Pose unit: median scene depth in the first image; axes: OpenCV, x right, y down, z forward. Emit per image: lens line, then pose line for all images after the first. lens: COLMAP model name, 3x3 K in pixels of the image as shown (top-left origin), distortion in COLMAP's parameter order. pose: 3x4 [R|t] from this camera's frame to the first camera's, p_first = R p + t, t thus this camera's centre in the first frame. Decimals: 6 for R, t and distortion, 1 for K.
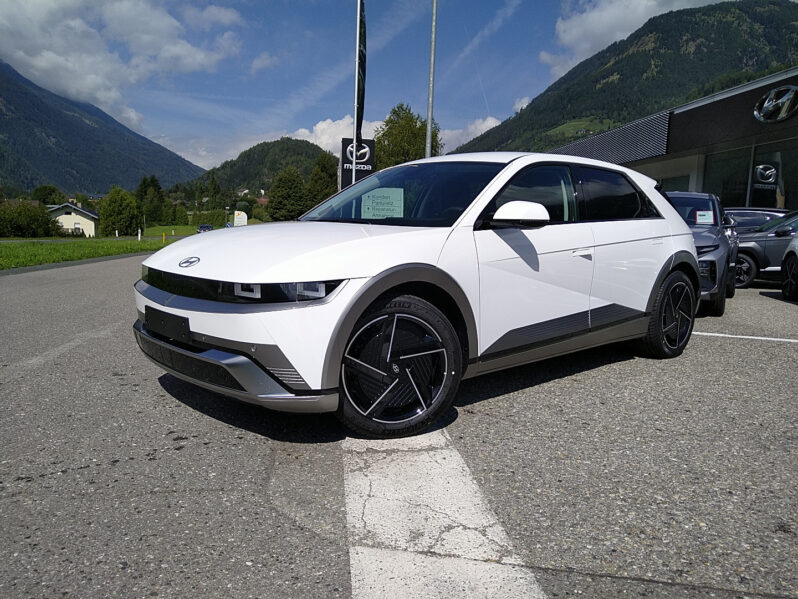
lens RADIAL K [[613.4, 0, 396.9], [0, 613.4, 312.5], [0, 0, 1]] dist [0.058499, -0.043966]
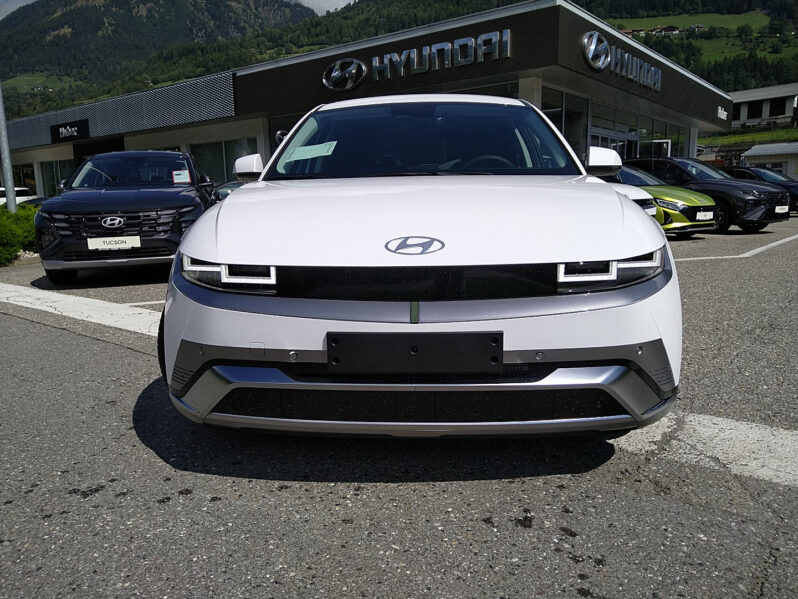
lens RADIAL K [[613.4, 0, 396.9], [0, 613.4, 312.5], [0, 0, 1]] dist [0.058499, -0.043966]
pose [[0.713416, -0.180125, 0.677195, -0.121717], [0.143593, 0.983469, 0.110317, -0.013689], [-0.685871, 0.018539, 0.727487, 0.093443]]
